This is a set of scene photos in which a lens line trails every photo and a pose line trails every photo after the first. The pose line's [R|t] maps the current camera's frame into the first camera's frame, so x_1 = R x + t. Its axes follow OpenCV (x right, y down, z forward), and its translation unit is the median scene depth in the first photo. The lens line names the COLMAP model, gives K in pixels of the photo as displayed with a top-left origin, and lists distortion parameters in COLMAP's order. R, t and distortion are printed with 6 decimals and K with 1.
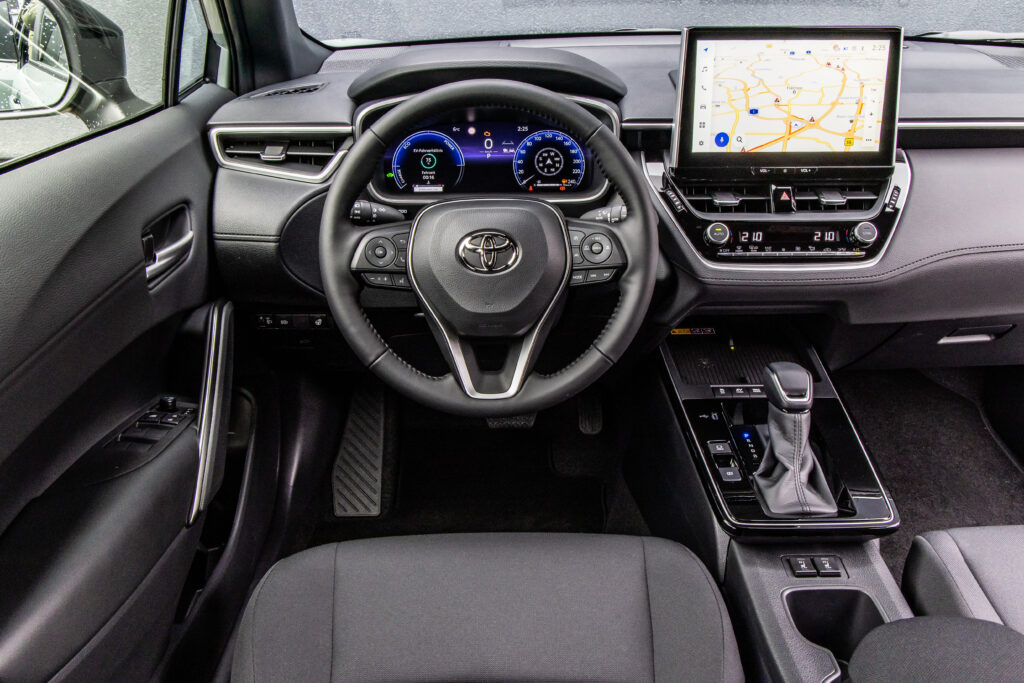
lens RADIAL K [[726.9, 0, 538.7], [0, 726.9, 276.2], [0, 0, 1]] dist [0.003299, 0.005682]
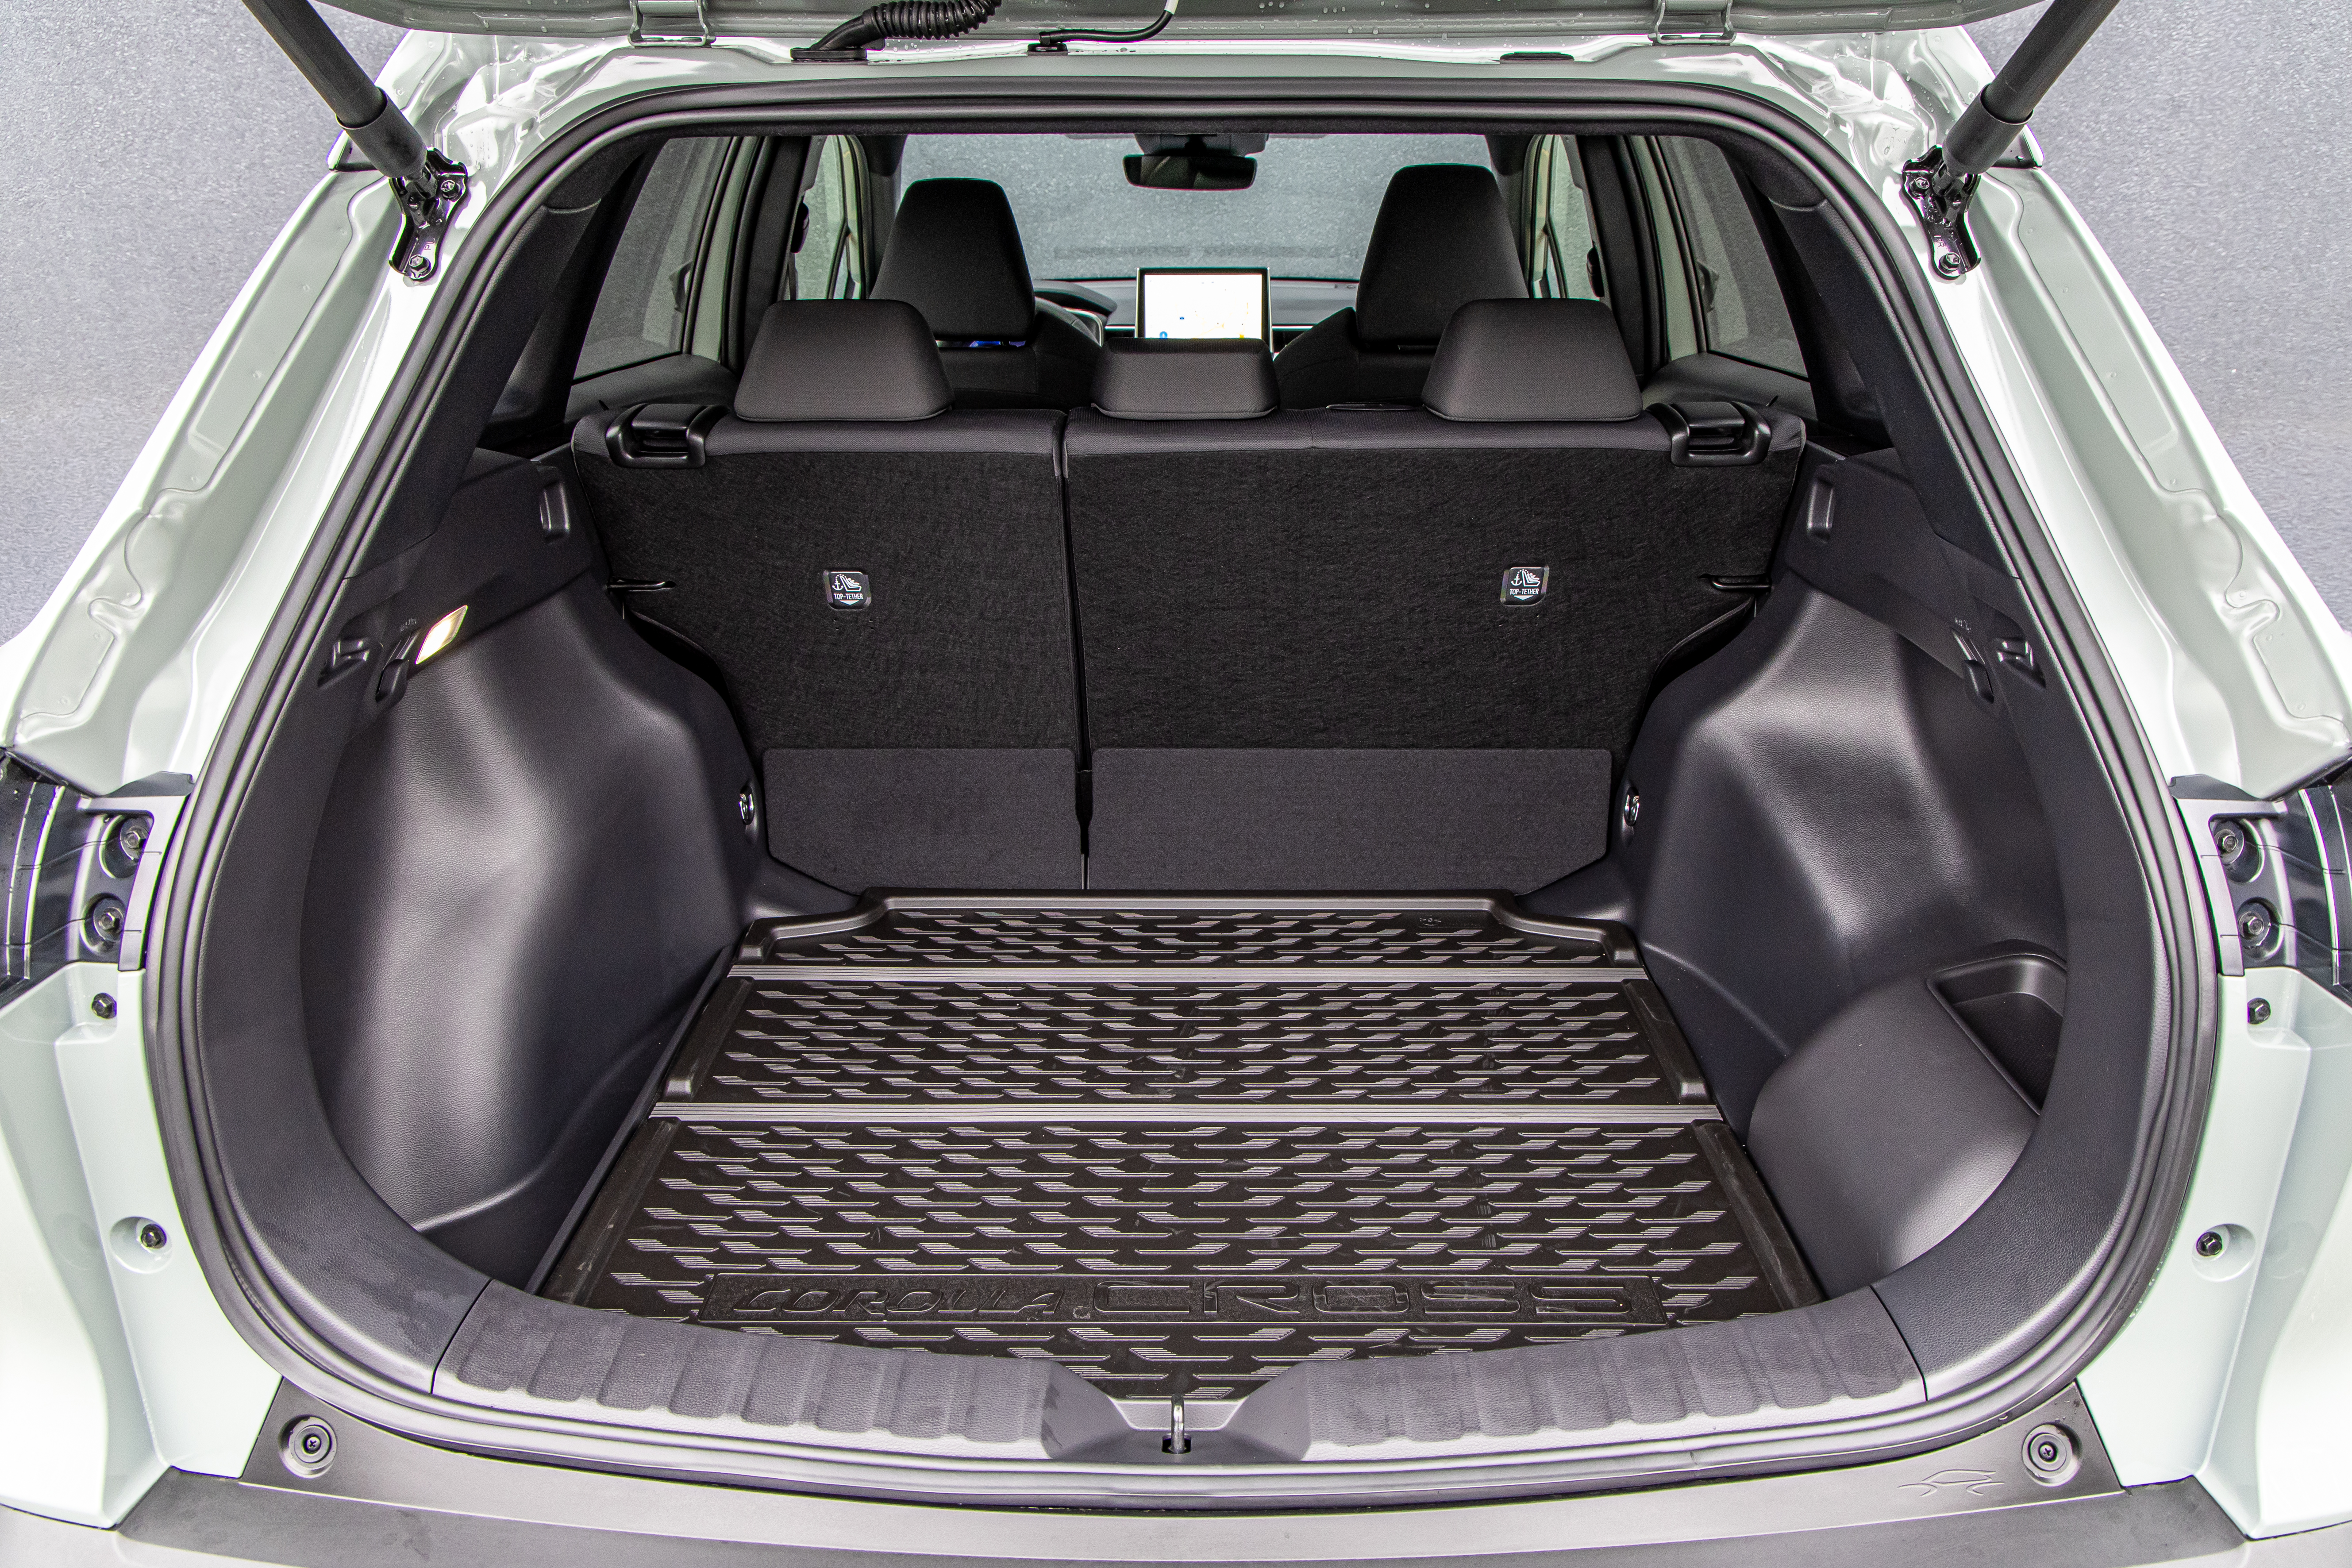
lens RADIAL K [[1575.0, 0, 1186.7], [0, 1575.0, 785.1], [0, 0, 1]] dist [-0.006089, -0.003839]
pose [[0.999443, 0.008125, -0.032376, 0.429932], [-0.009494, 0.999057, -0.042379, 0.975380], [0.032001, 0.042662, 0.998577, -2.500496]]
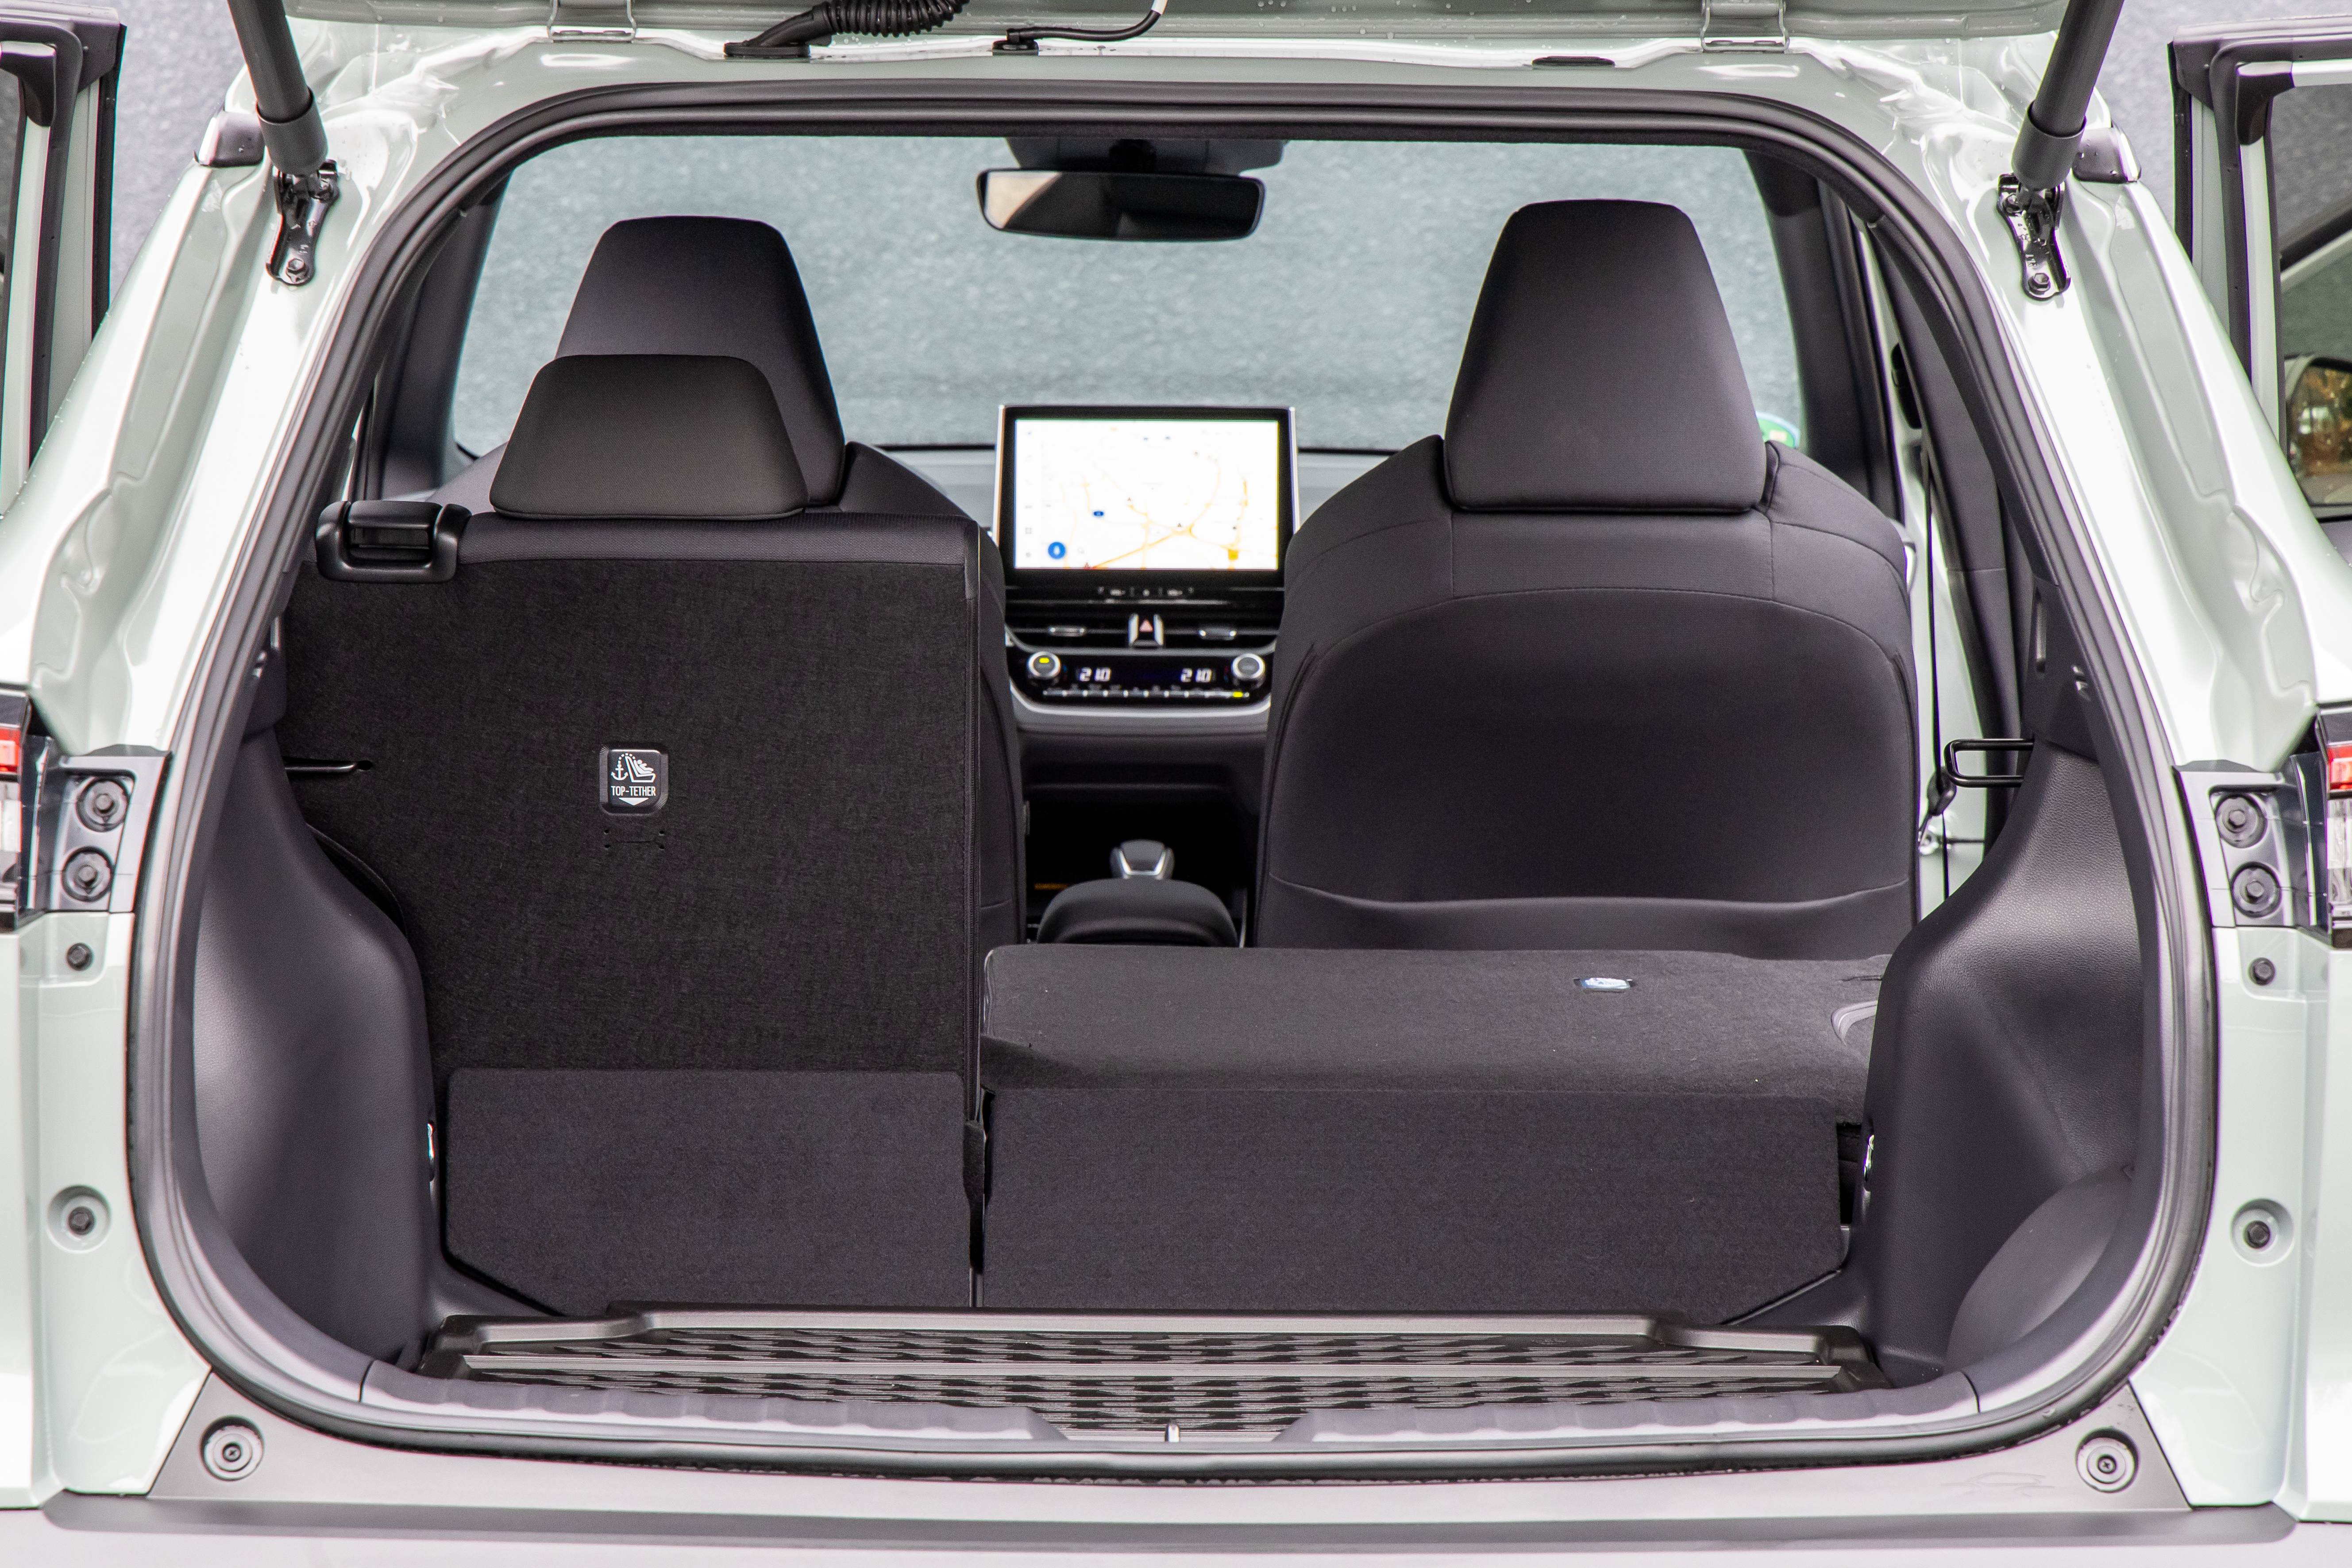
lens RADIAL K [[7138.1, 0, 1176.0], [0, 7138.1, 784.0], [0, 0, 1]] dist [-0.011708, -1.405914]
pose [[0.999957, 0.006357, -0.006795, 0.422767], [-0.008261, 0.942547, -0.333971, 2.419508], [0.004281, 0.334013, 0.942559, -5.657489]]
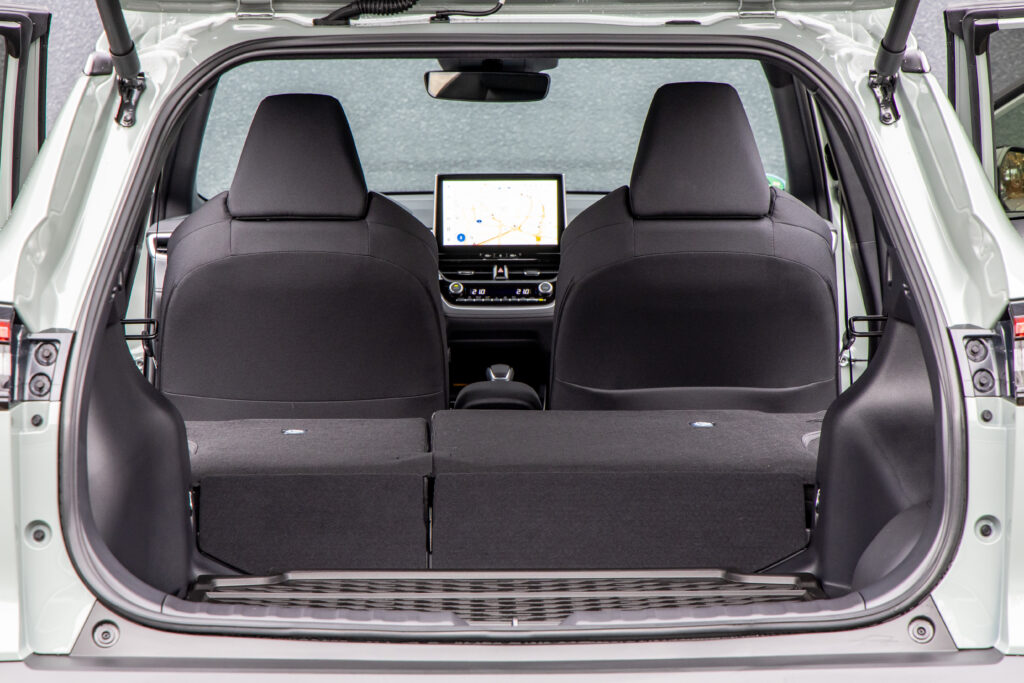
lens RADIAL K [[3150.1, 0, 515.7], [0, 3150.1, 358.2], [0, 0, 1]] dist [-0.088577, -0.052646]
pose [[0.999962, -0.005088, -0.007071, 0.427825], [0.002485, 0.944620, -0.328156, 2.437223], [0.008349, 0.328126, 0.944597, -5.711803]]
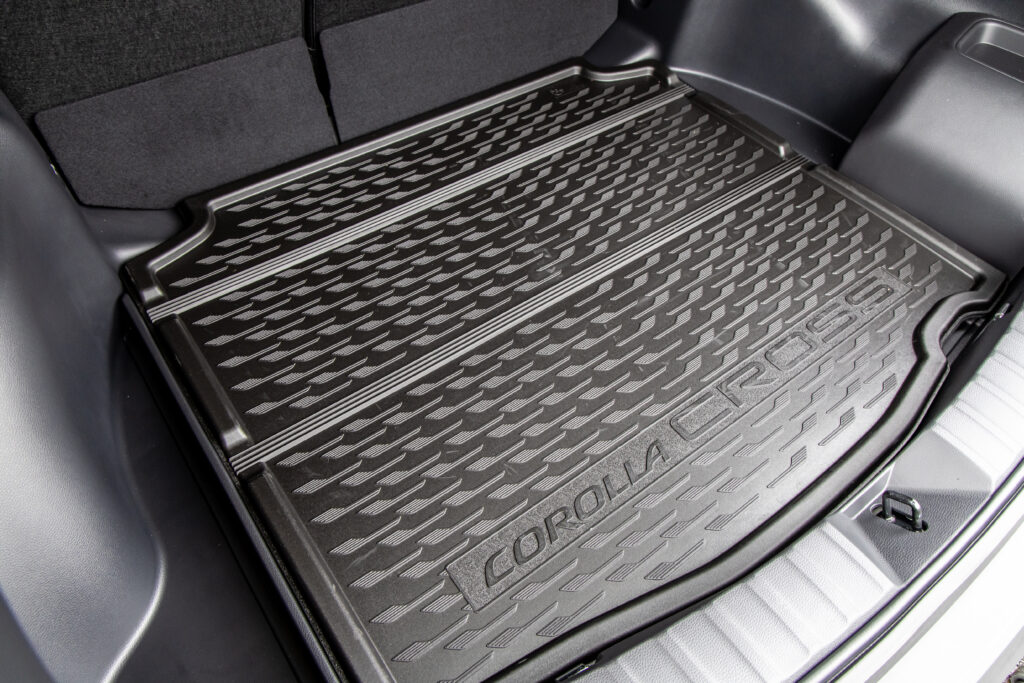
lens RADIAL K [[674.0, 0, 512.0], [0, 674.0, 341.5], [0, 0, 1]] dist [0.003064, 0.000784]
pose [[0.815040, -0.432849, 0.385163, -0.108300], [0.211713, 0.841276, 0.497426, 0.798514], [-0.539339, -0.323878, 0.777314, -1.699571]]
